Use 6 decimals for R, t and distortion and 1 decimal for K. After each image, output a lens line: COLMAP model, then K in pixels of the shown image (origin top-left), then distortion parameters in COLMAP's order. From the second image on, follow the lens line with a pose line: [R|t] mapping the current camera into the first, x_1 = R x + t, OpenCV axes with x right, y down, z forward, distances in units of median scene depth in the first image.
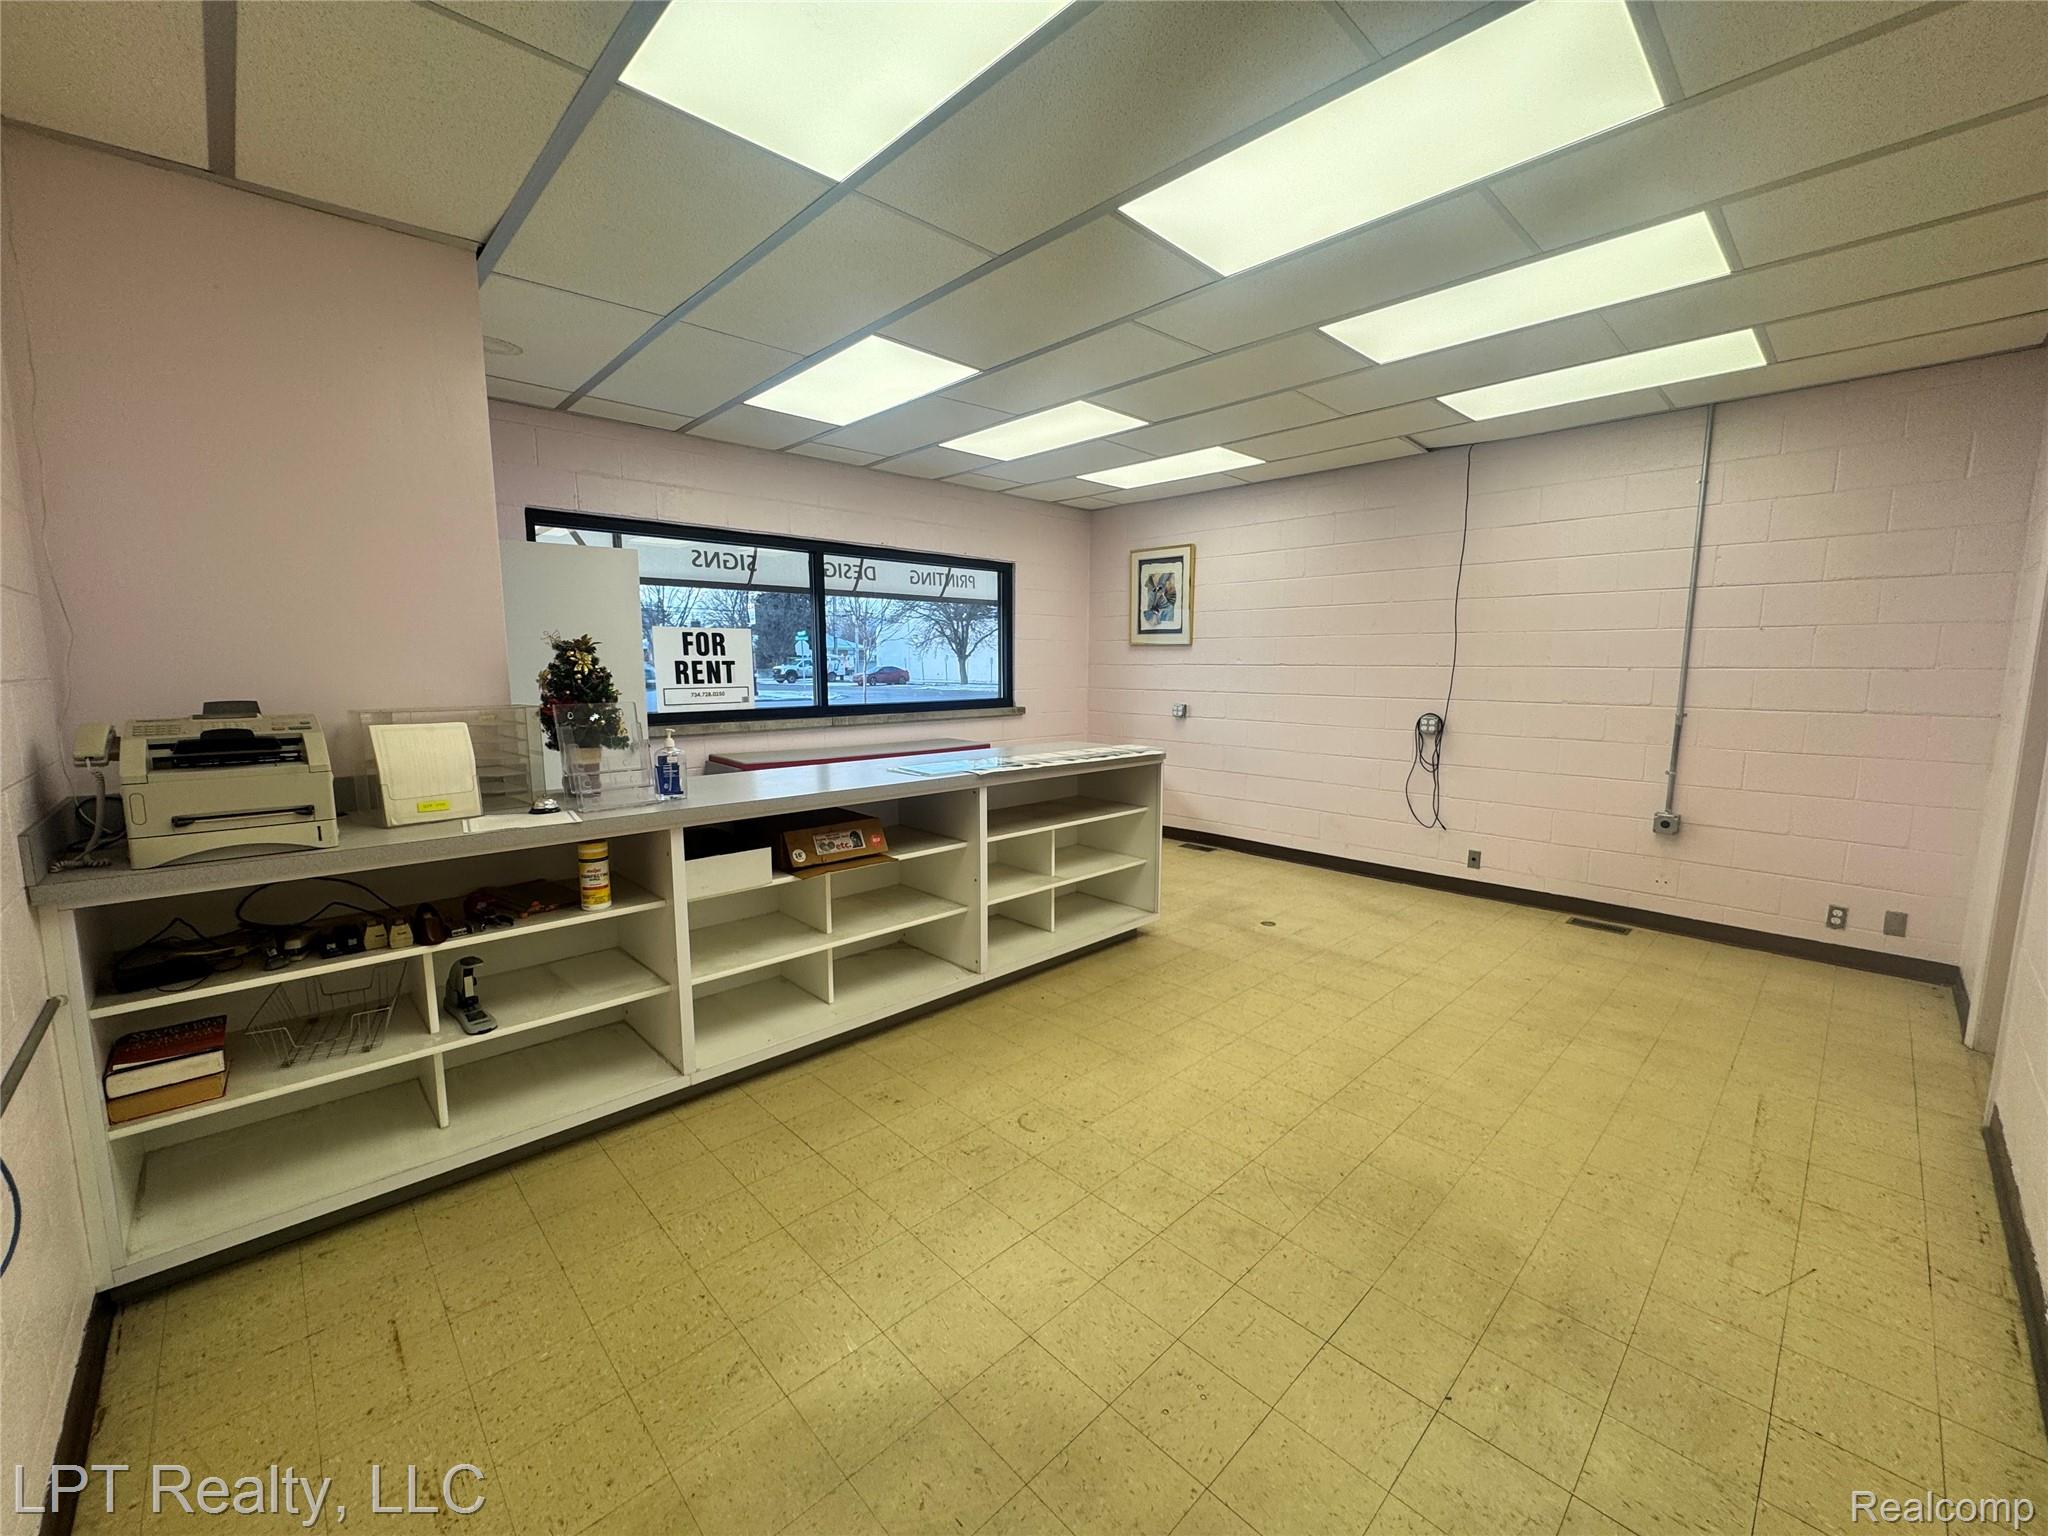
lens RADIAL K [[819.7, 0, 1024.0], [0, 819.7, 768.0], [0, 0, 1]] dist [-0.002126, -0.000105]
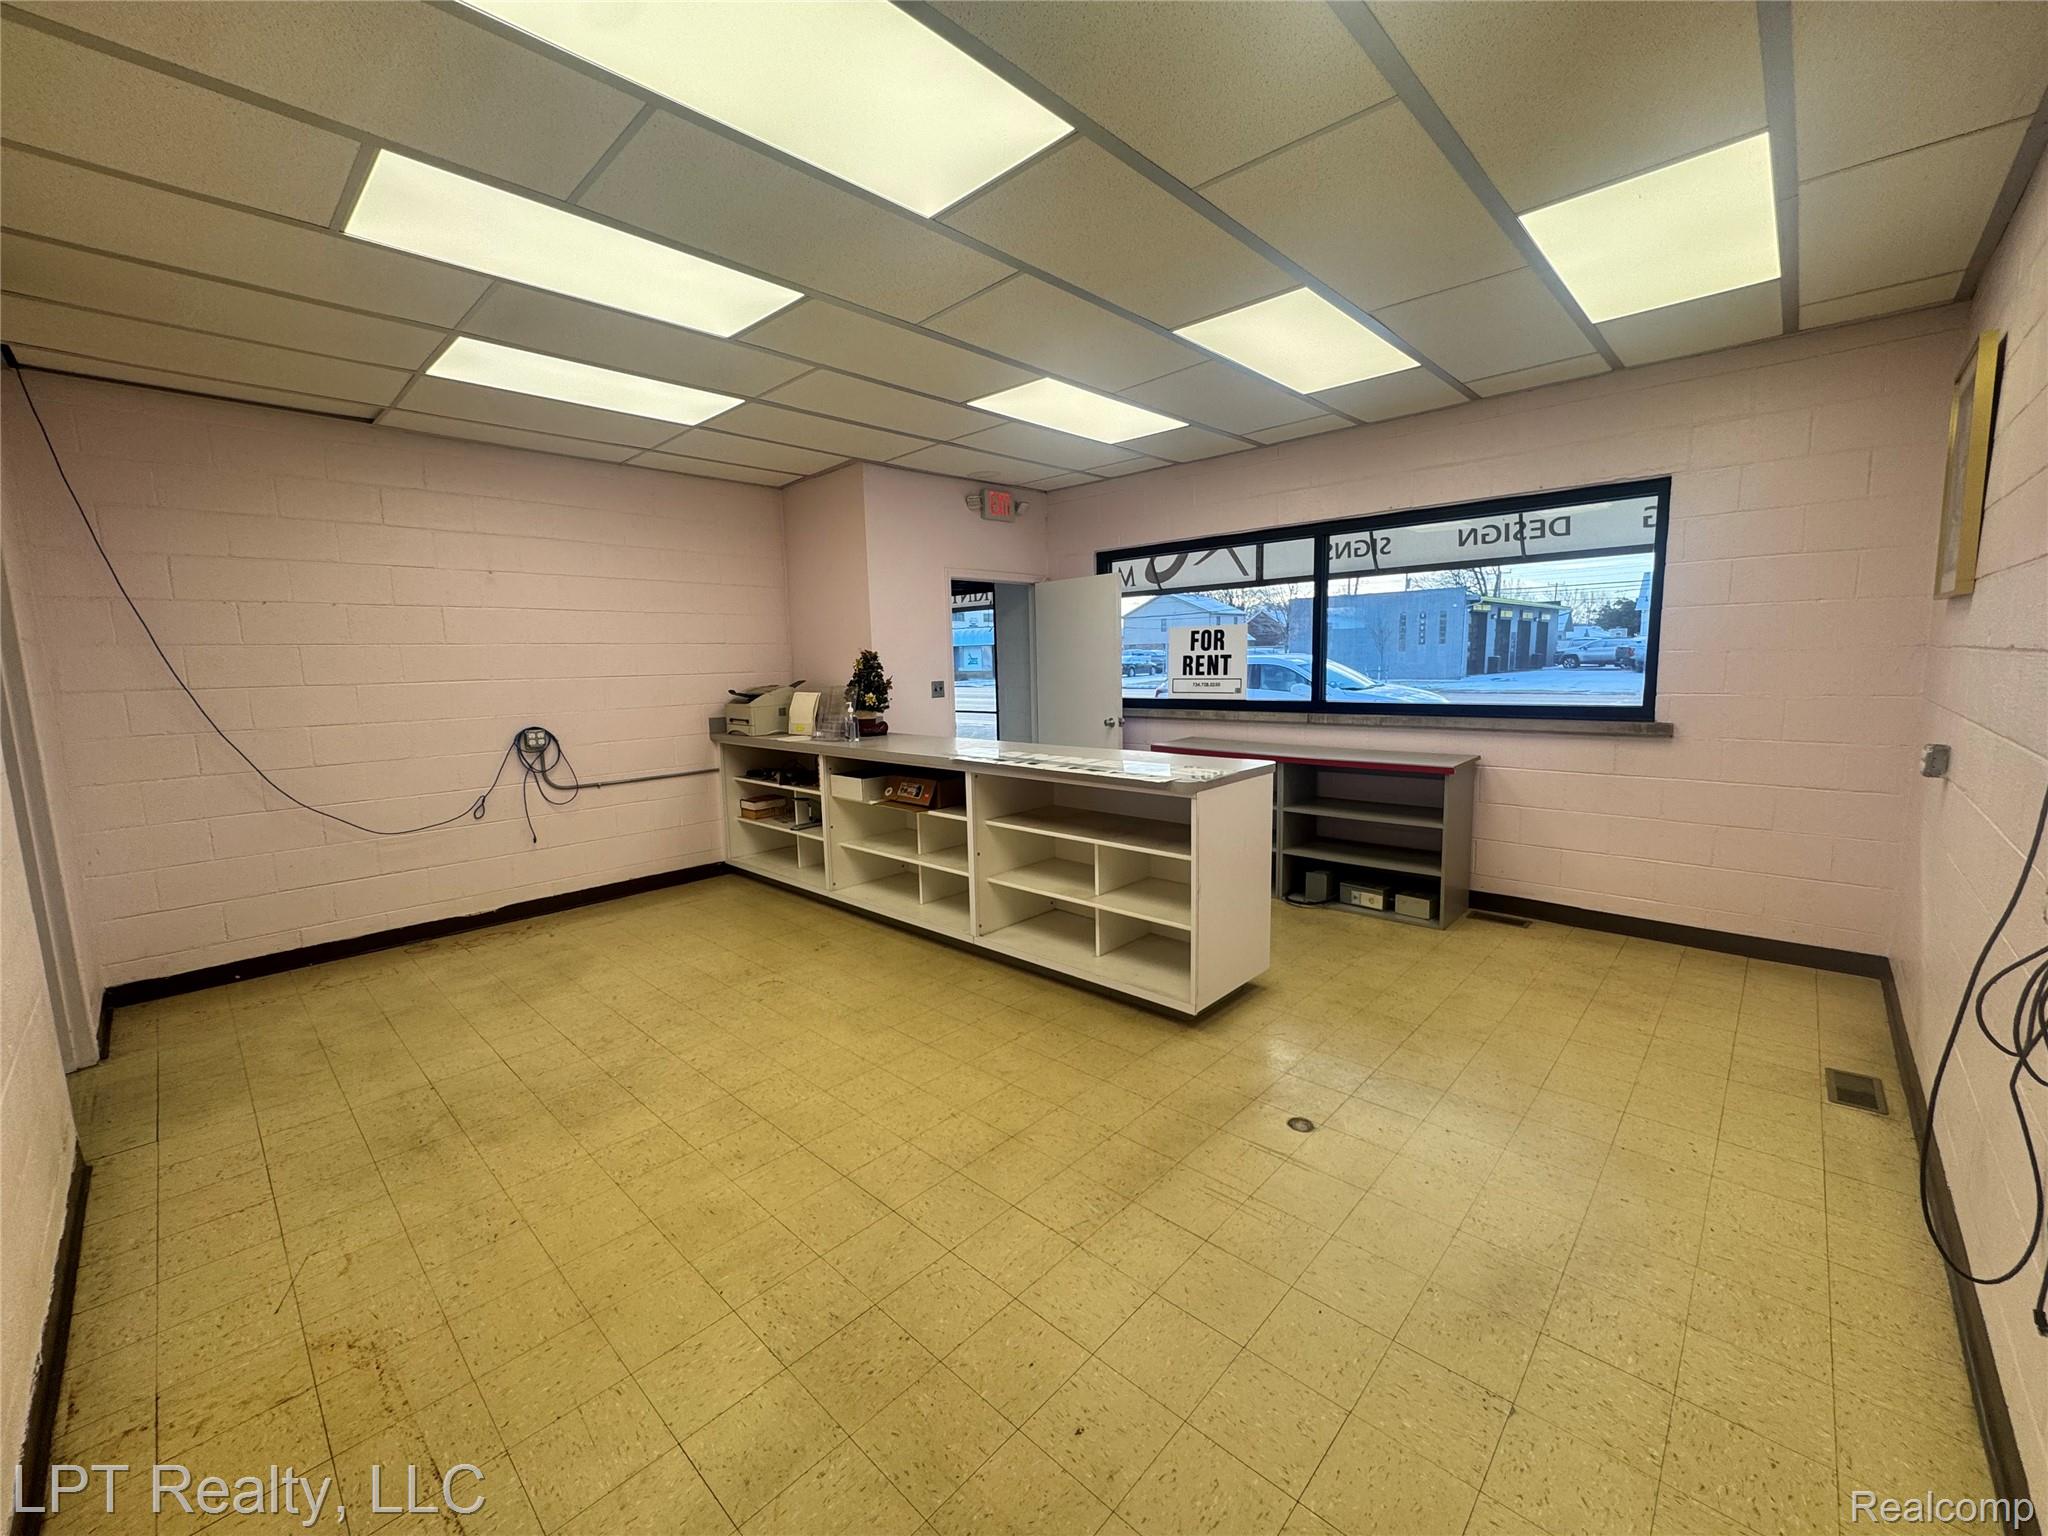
lens RADIAL K [[819.7, 0, 1024.0], [0, 819.7, 768.0], [0, 0, 1]] dist [-0.002126, -0.000105]
pose [[0.046936, 0.130217, -0.990374, 0.756590], [-0.105848, 0.986533, 0.124696, -0.092650], [0.993274, 0.098977, 0.060087, 0.706280]]
